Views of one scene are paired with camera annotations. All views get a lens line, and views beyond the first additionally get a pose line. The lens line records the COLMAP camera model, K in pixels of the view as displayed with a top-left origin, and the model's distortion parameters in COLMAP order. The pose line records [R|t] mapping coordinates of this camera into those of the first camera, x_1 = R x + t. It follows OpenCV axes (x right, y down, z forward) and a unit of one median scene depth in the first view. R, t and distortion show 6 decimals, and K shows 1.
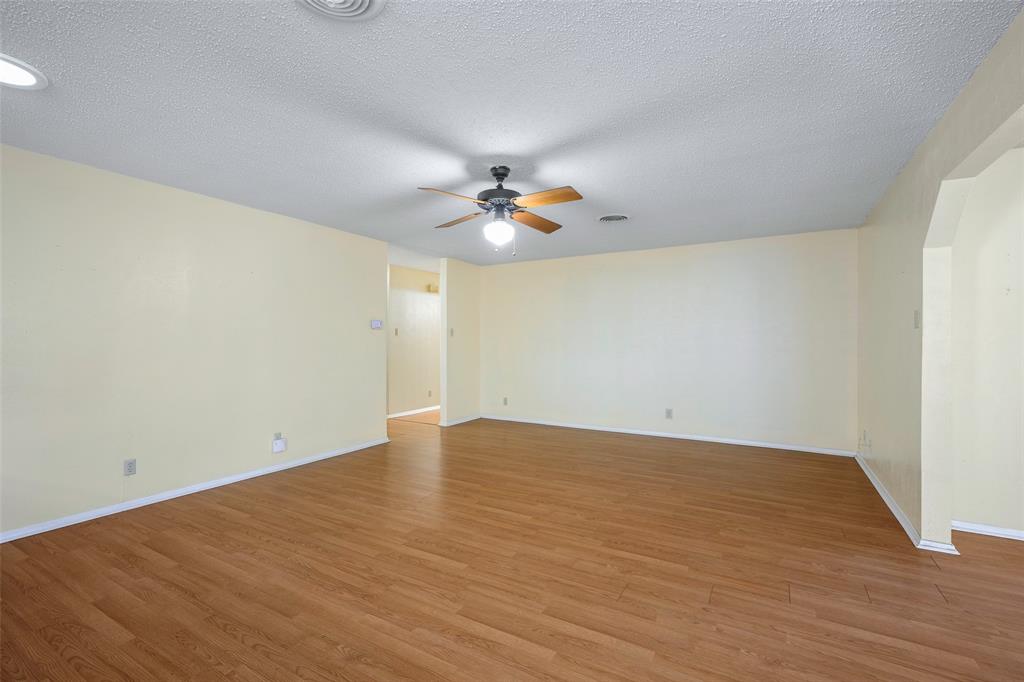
lens RADIAL K [[445.3, 0, 513.4], [0, 445.3, 337.2], [0, 0, 1]] dist [0.001553, 0.000296]
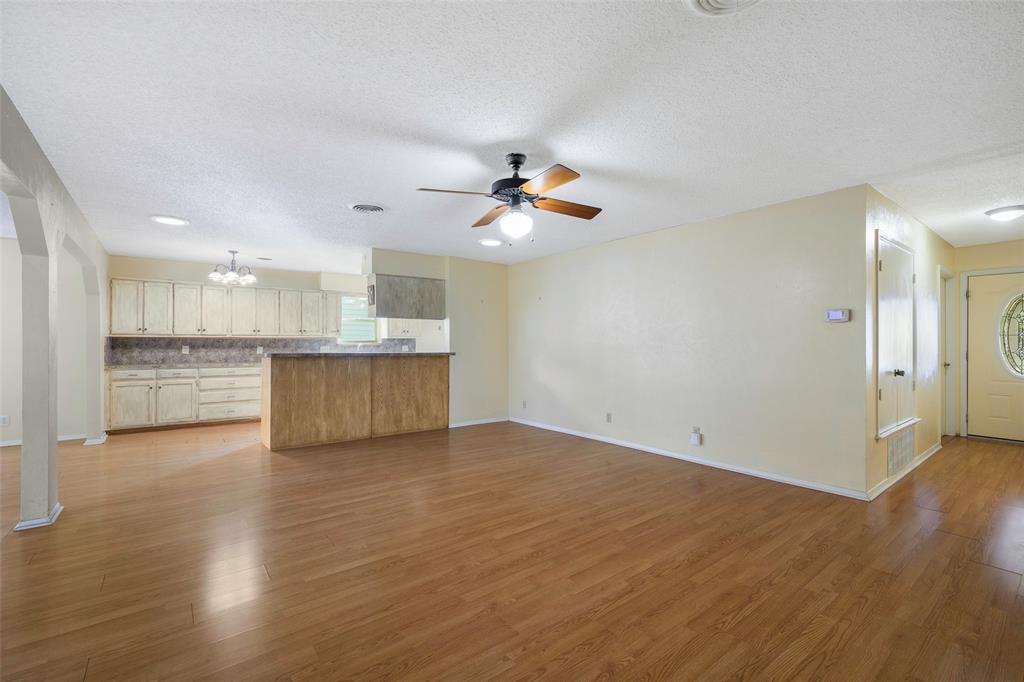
lens RADIAL K [[445.3, 0, 513.7], [0, 445.3, 339.8], [0, 0, 1]] dist [0.001553, 0.000296]
pose [[-0.370178, -0.003688, -0.928954, 0.900273], [0.011652, 0.999895, -0.008613, 0.015870], [0.928888, -0.014012, -0.370096, 1.435719]]
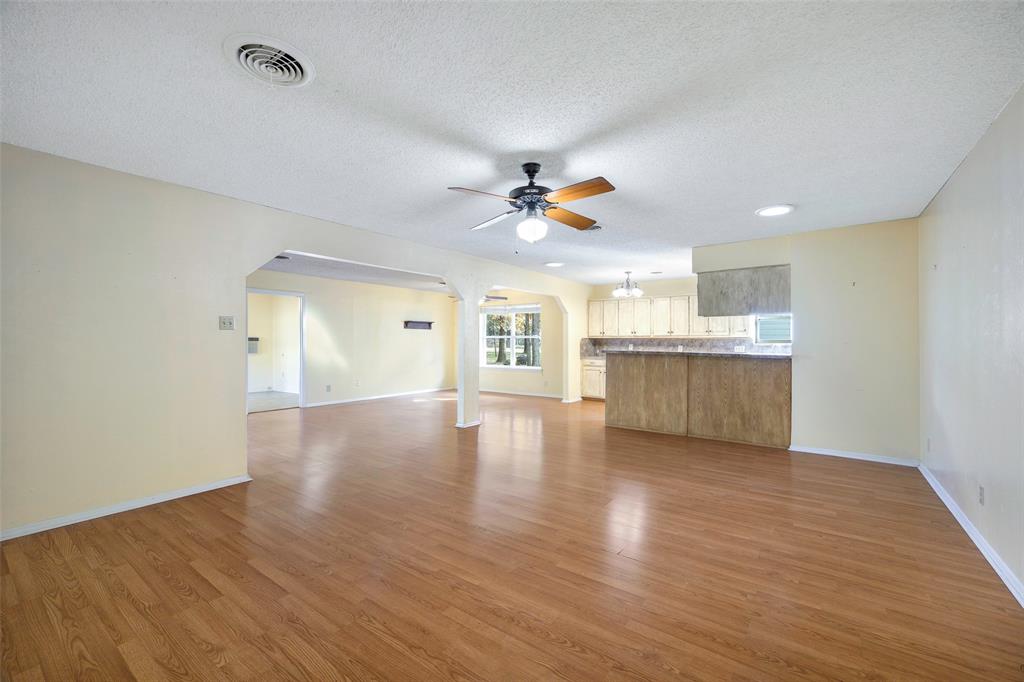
lens RADIAL K [[425.2, 0, 515.7], [0, 425.2, 340.4], [0, 0, 1]] dist [-0.001160, 0.000098]
pose [[-0.994845, -0.000387, 0.101405, -0.098957], [-0.001828, 0.999899, -0.014118, 0.023937], [-0.101390, -0.014231, -0.994745, 2.079717]]
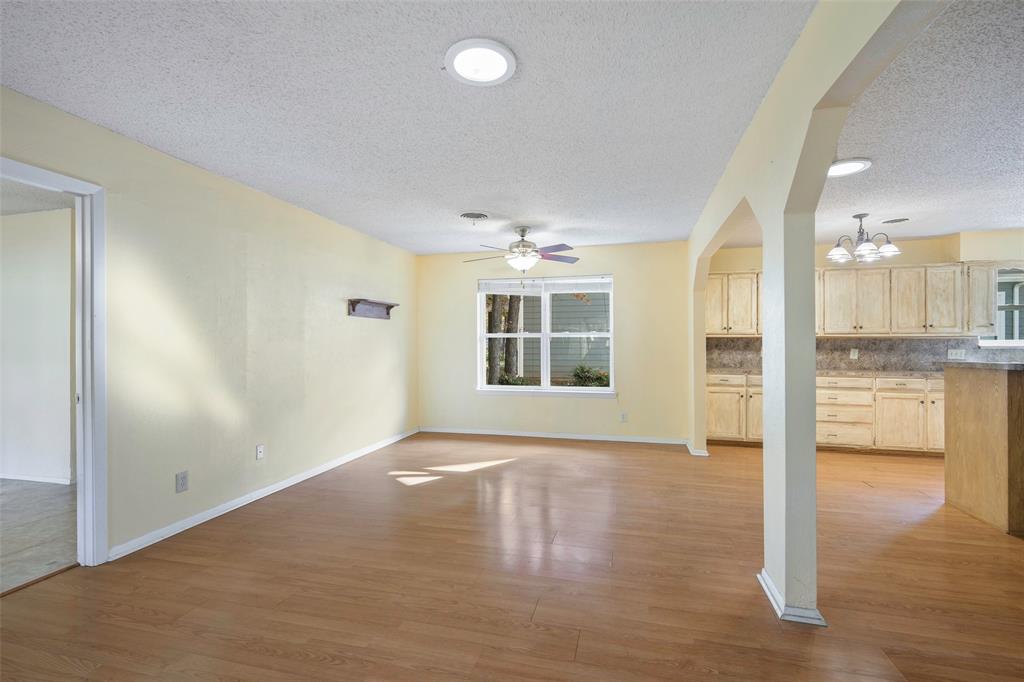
lens RADIAL K [[445.3, 0, 510.4], [0, 445.3, 339.5], [0, 0, 1]] dist [0.001553, 0.000296]
pose [[-0.962348, -0.001070, -0.271818, 0.971856], [0.003894, 0.999835, -0.017725, 0.003768], [0.271792, -0.018116, -0.962185, 0.579333]]
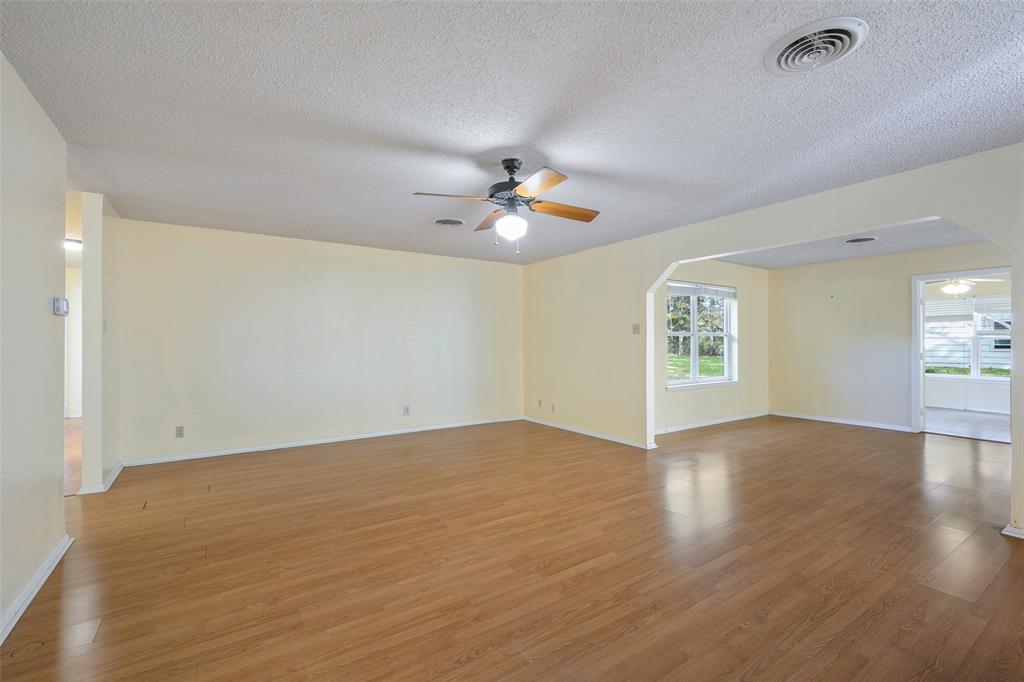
lens RADIAL K [[445.3, 0, 510.2], [0, 445.3, 339.0], [0, 0, 1]] dist [0.001553, 0.000296]
pose [[0.436829, 0.005760, 0.899526, -0.958450], [-0.006869, 0.999972, -0.003068, 0.007677], [-0.899518, -0.004838, 0.436857, 0.623363]]
